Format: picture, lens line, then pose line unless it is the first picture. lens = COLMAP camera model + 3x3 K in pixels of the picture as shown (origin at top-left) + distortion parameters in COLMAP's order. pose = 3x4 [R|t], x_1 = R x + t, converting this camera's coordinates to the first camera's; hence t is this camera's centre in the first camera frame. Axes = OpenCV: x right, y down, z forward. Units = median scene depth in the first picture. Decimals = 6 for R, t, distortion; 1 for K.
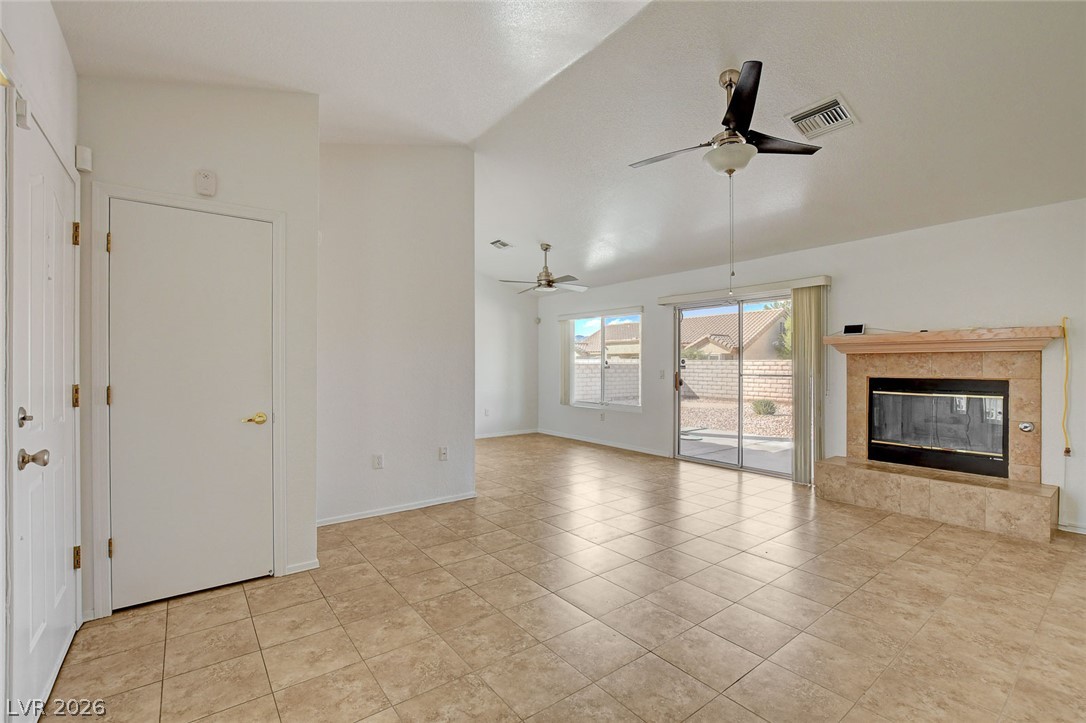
lens RADIAL K [[475.9, 0, 520.9], [0, 475.9, 357.2], [0, 0, 1]] dist [-0.026306, 0.005143]
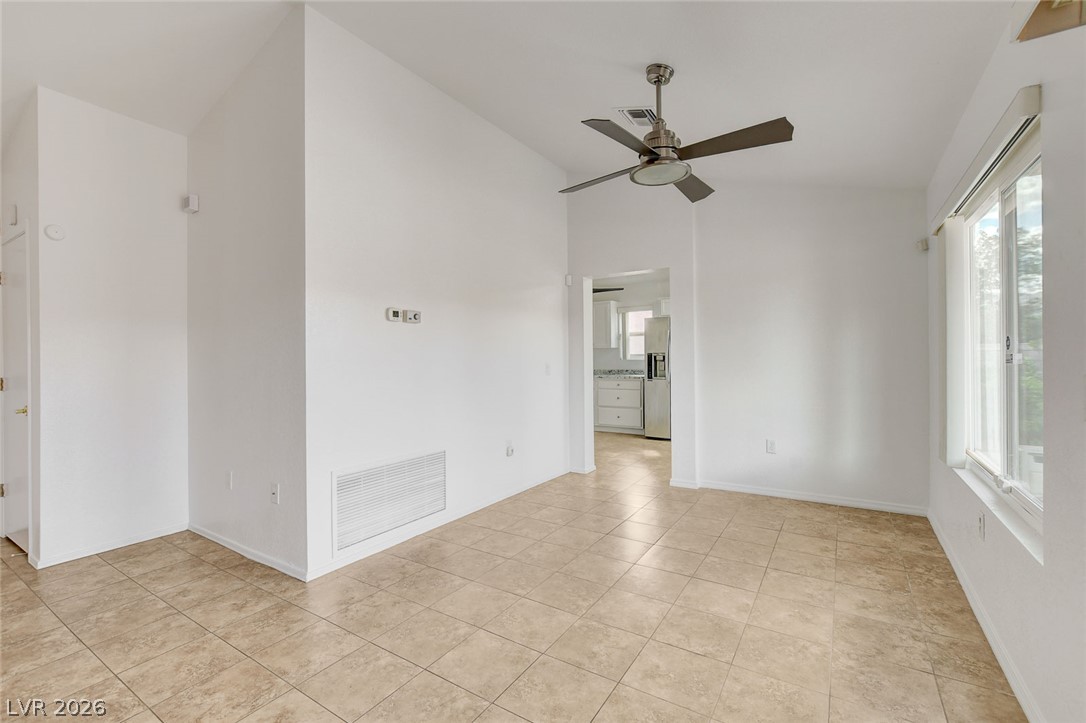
lens RADIAL K [[475.9, 0, 545.3], [0, 475.9, 354.1], [0, 0, 1]] dist [-0.026306, 0.005143]
pose [[0.367587, -0.013865, -0.929886, 0.613605], [0.028650, 0.999583, -0.003578, 0.021996], [0.929548, -0.025326, 0.367831, 1.160492]]
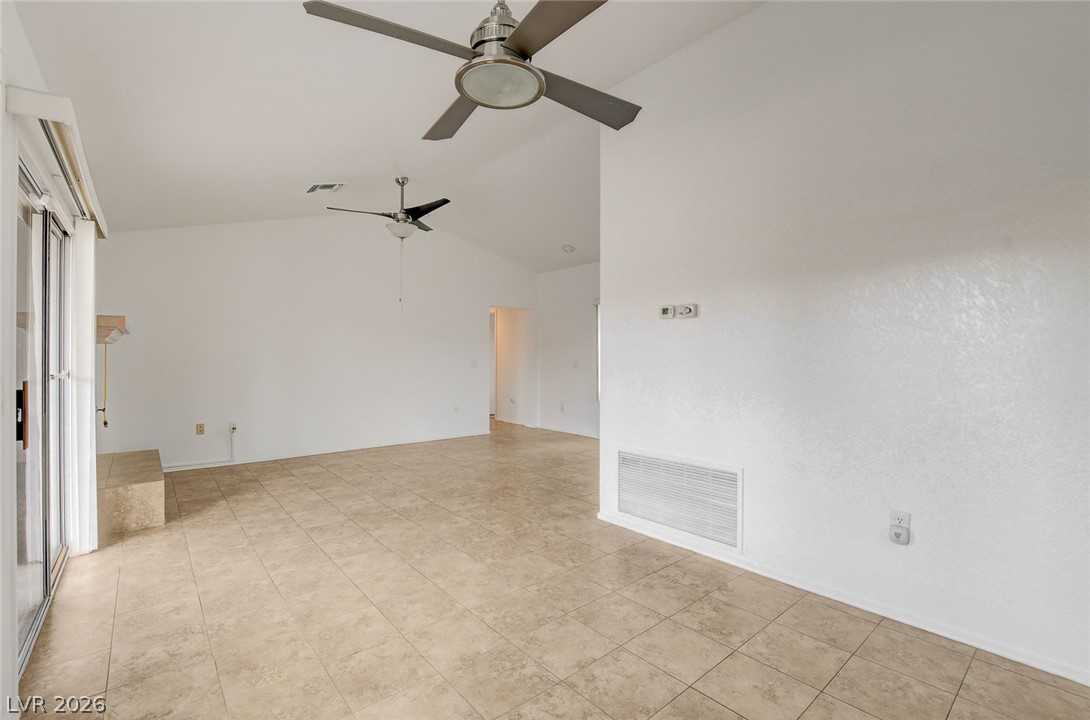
lens RADIAL K [[477.6, 0, 530.8], [0, 477.6, 355.0], [0, 0, 1]] dist [-0.026306, 0.005143]
pose [[-0.997881, -0.002497, -0.065021, 0.079892], [-0.001337, 0.999839, -0.017881, 0.031139], [0.065055, -0.017756, -0.997724, 1.966242]]
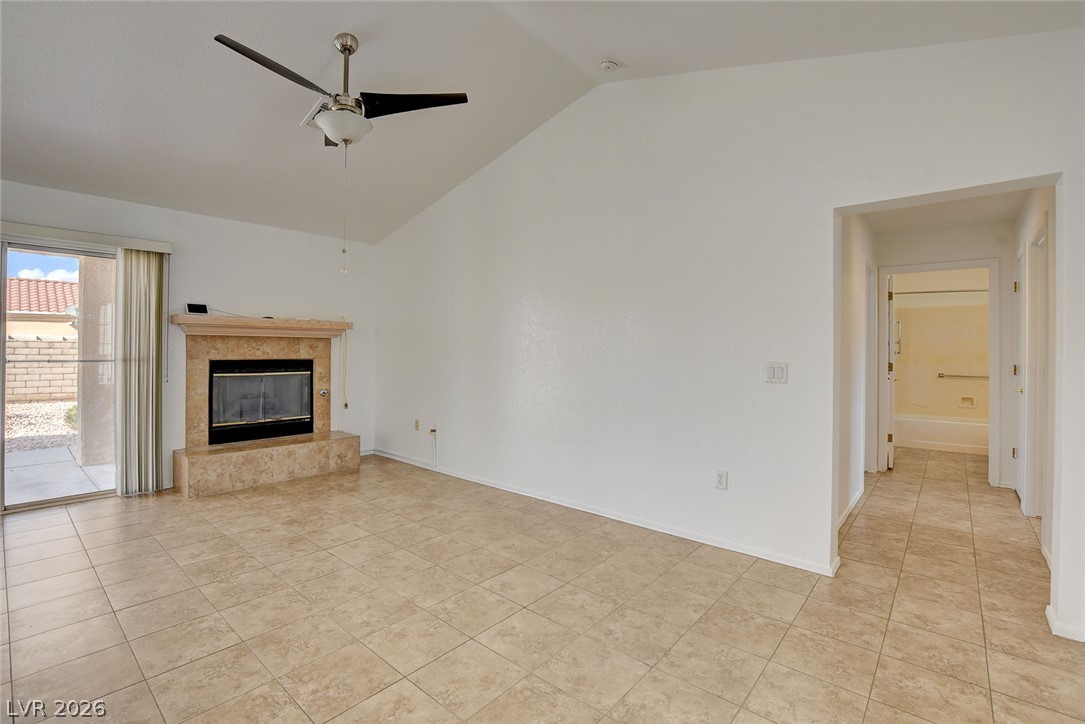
lens RADIAL K [[487.0, 0, 548.5], [0, 487.0, 351.2], [0, 0, 1]] dist [-0.025614, 0.001267]
pose [[-0.238733, -0.006493, 0.971064, -0.423638], [-0.024555, 0.999698, 0.000648, 0.007654], [-0.970775, -0.023690, -0.238820, 0.616685]]
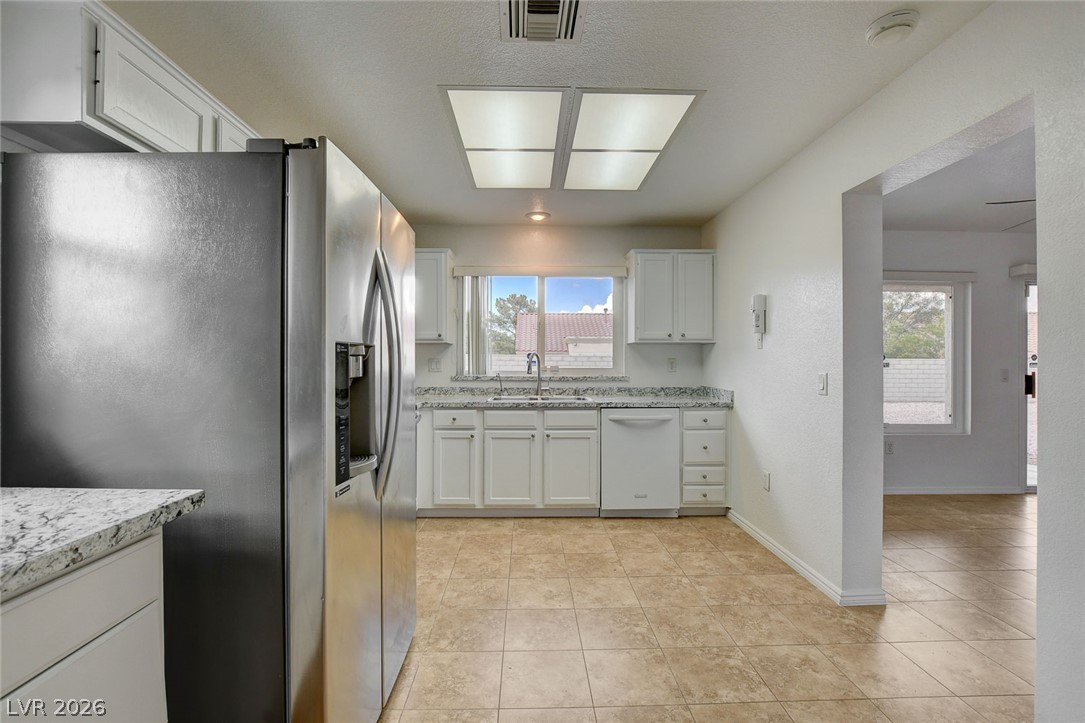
lens RADIAL K [[475.4, 0, 537.9], [0, 475.4, 359.9], [0, 0, 1]] dist [-0.026306, 0.005143]
pose [[0.570428, 0.000979, 0.821347, -1.022205], [-0.016440, 0.999813, 0.010226, 0.029276], [-0.821183, -0.019336, 0.570337, 1.854222]]
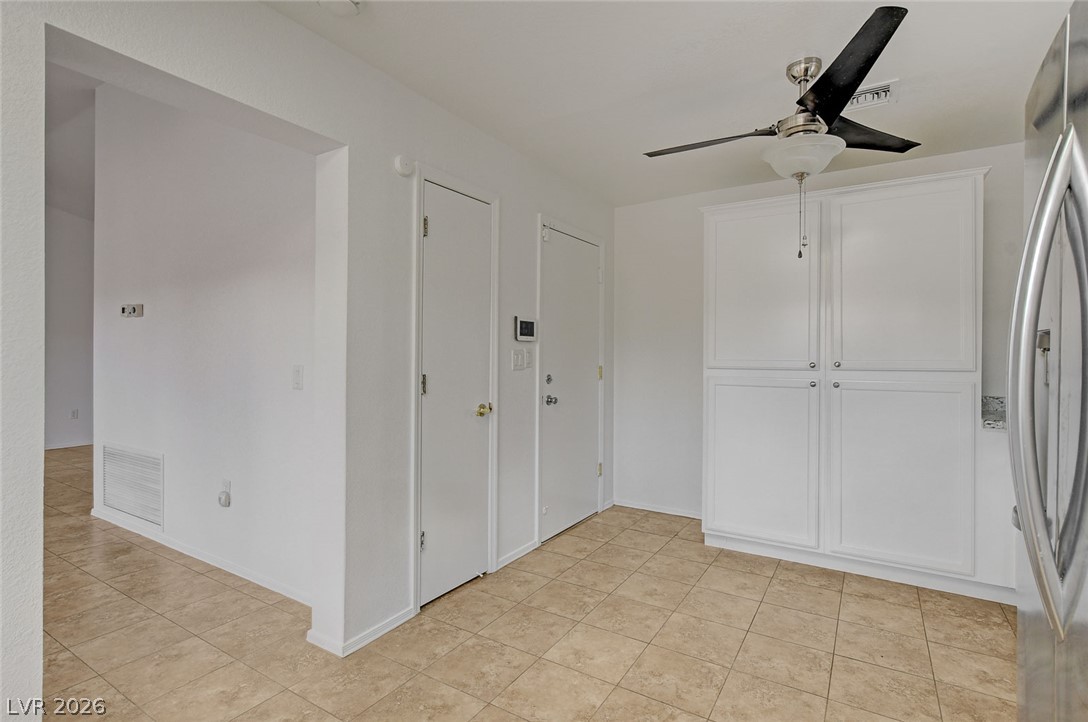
lens RADIAL K [[527.3, 0, 531.8], [0, 527.3, 359.0], [0, 0, 1]] dist [0.004267, -0.001286]
pose [[-0.929958, -0.000456, -0.367666, -0.498280], [0.001849, 0.999981, -0.005915, 0.037480], [0.367662, -0.006181, -0.929939, 2.297946]]
